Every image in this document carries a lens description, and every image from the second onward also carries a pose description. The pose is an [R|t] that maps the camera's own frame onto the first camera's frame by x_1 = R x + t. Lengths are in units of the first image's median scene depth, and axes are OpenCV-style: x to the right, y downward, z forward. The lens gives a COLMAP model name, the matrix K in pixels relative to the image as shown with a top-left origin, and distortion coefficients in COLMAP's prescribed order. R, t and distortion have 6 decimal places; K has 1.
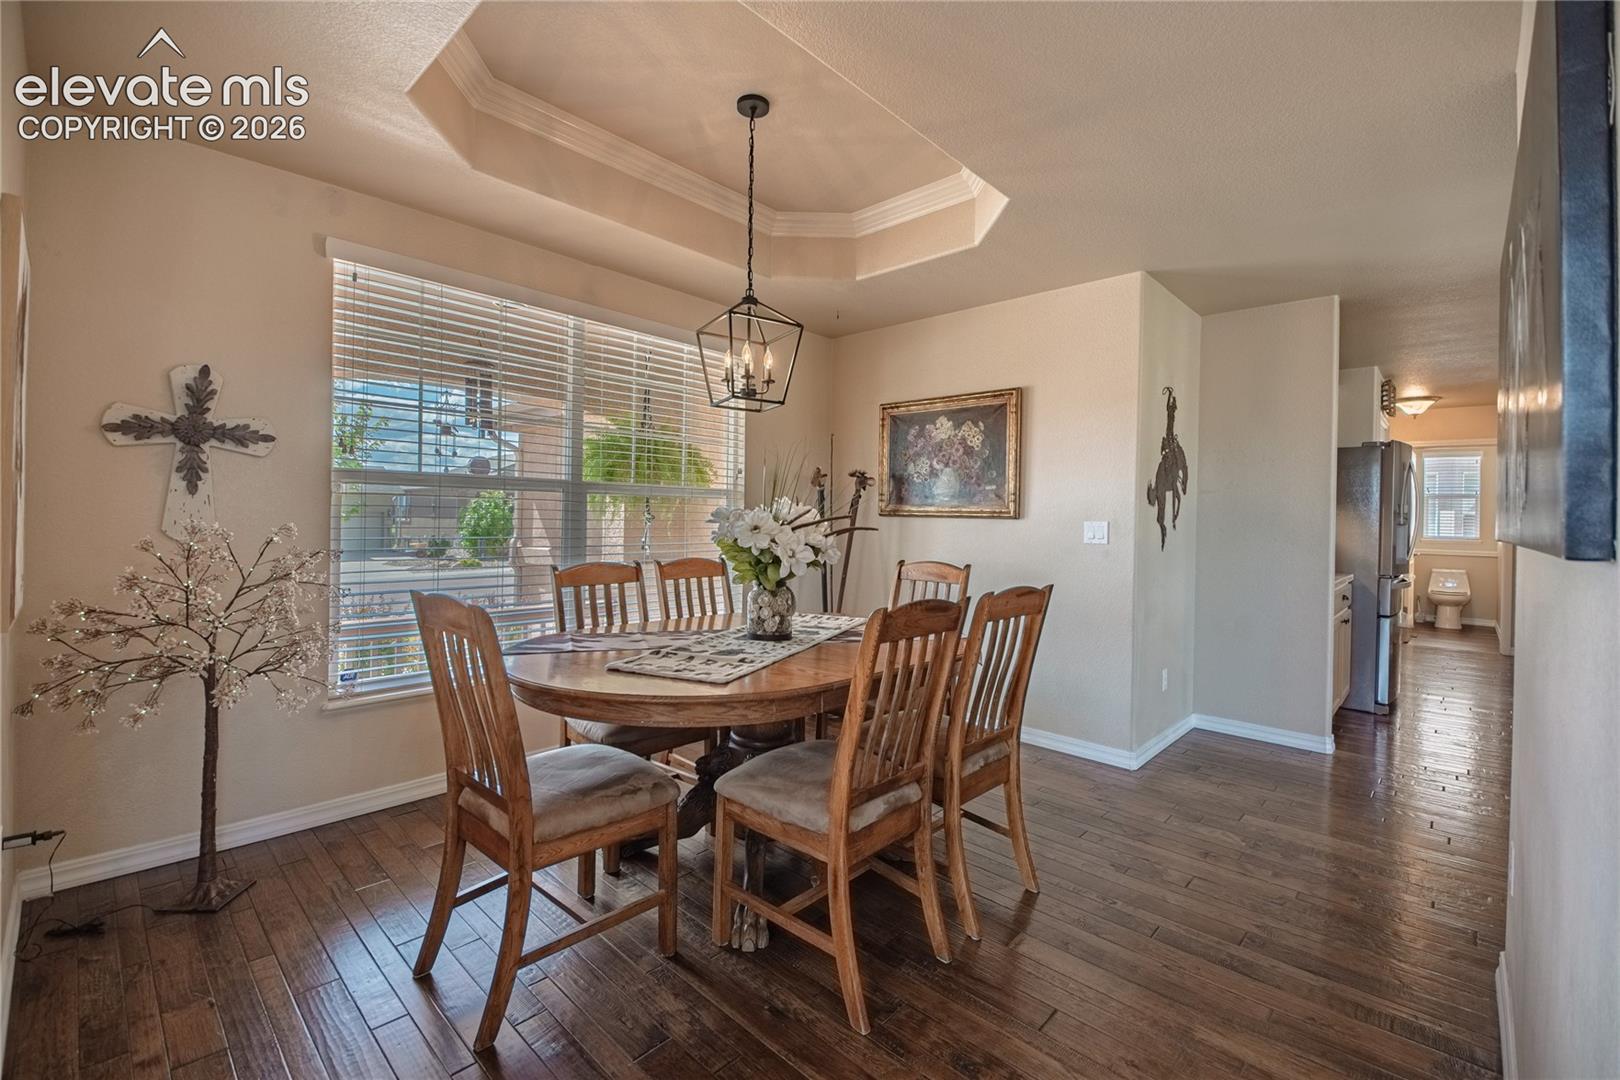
lens RADIAL K [[692.7, 0, 786.7], [0, 692.7, 519.6], [0, 0, 1]] dist [0.000677, 0.000033]
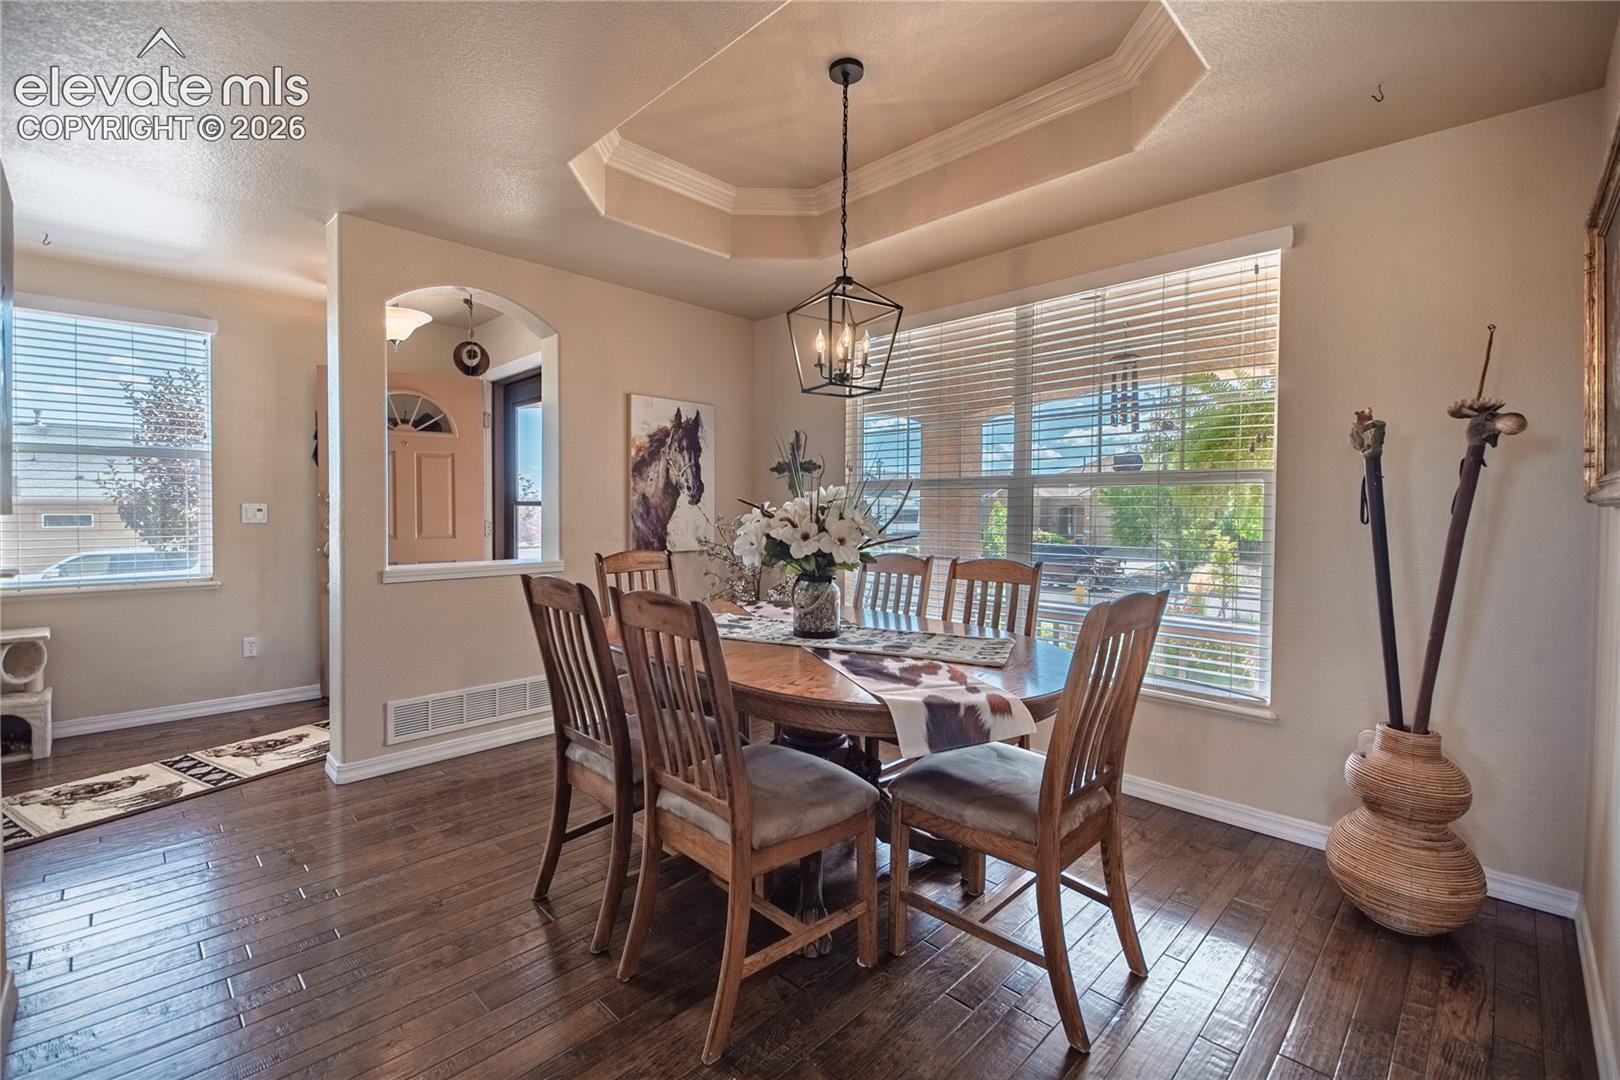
lens RADIAL K [[692.7, 0, 786.7], [0, 692.7, 519.6], [0, 0, 1]] dist [0.000677, 0.000033]
pose [[-0.033948, -0.001959, -0.999422, 0.757624], [-0.010528, 0.999943, -0.001603, 0.011326], [0.999368, 0.010468, -0.033966, 0.804612]]
